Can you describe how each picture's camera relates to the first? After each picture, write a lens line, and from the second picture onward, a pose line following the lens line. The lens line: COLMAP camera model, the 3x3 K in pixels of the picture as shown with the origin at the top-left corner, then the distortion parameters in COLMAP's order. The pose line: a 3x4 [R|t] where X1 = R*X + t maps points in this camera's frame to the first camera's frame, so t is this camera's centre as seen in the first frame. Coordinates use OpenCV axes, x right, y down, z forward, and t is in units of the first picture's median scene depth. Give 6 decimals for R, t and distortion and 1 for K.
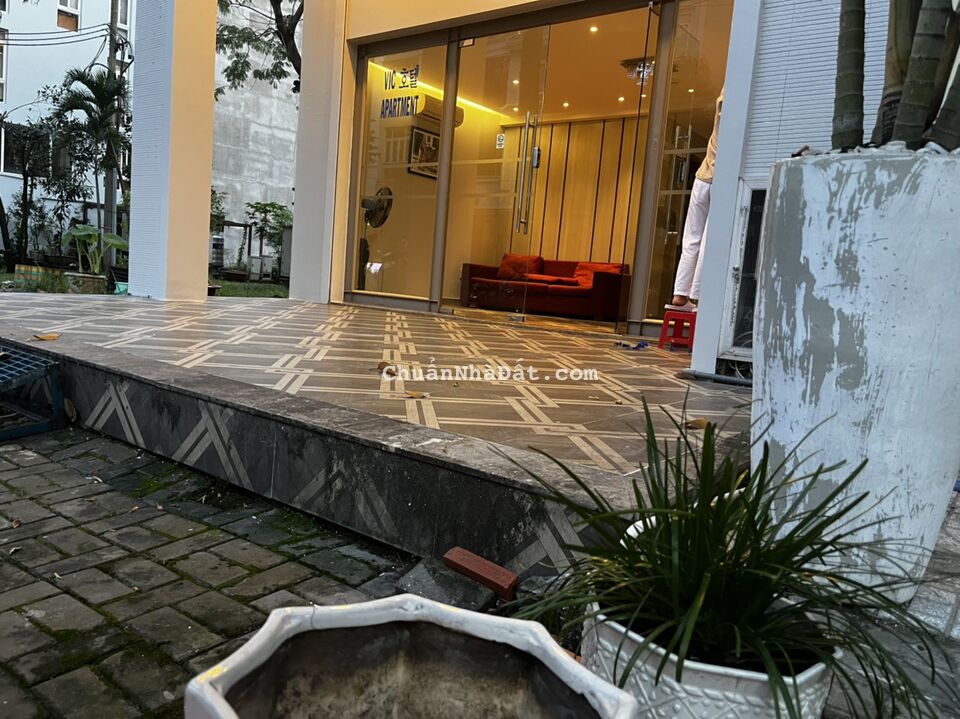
lens RADIAL K [[732.5, 0, 480.0], [0, 732.5, 359.5], [0, 0, 1]] dist [0.067680, -0.089820]
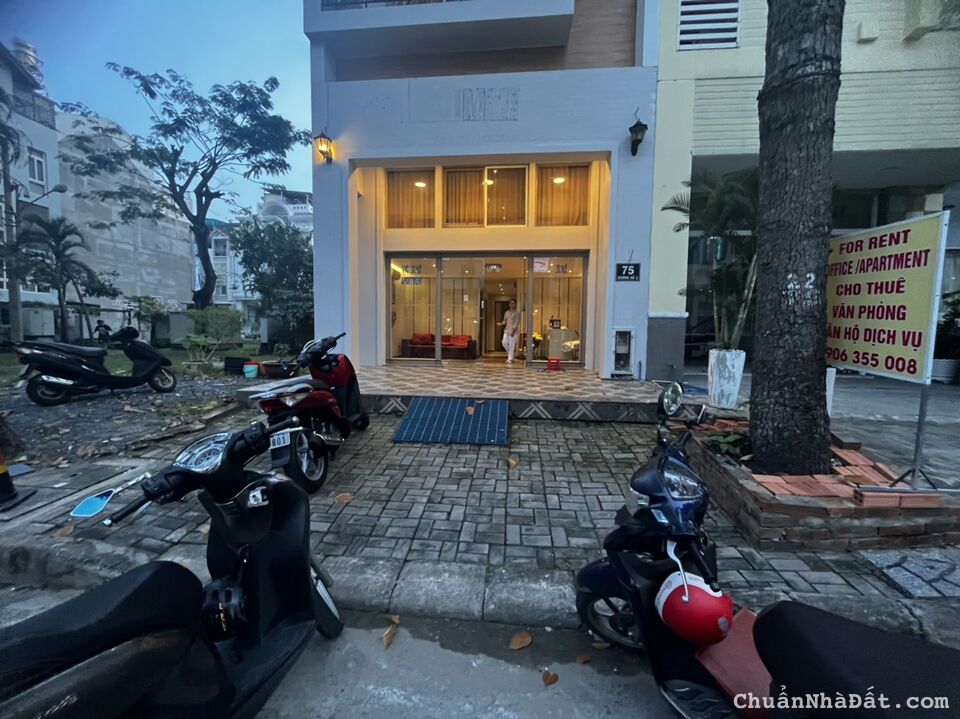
lens RADIAL K [[388.3, 0, 482.7], [0, 388.3, 358.2], [0, 0, 1]] dist [0.001646, 0.000067]
pose [[0.835943, -0.101136, 0.539417, -1.721778], [0.110064, 0.993800, 0.015761, -0.245163], [-0.537666, 0.046195, 0.841891, -0.463892]]
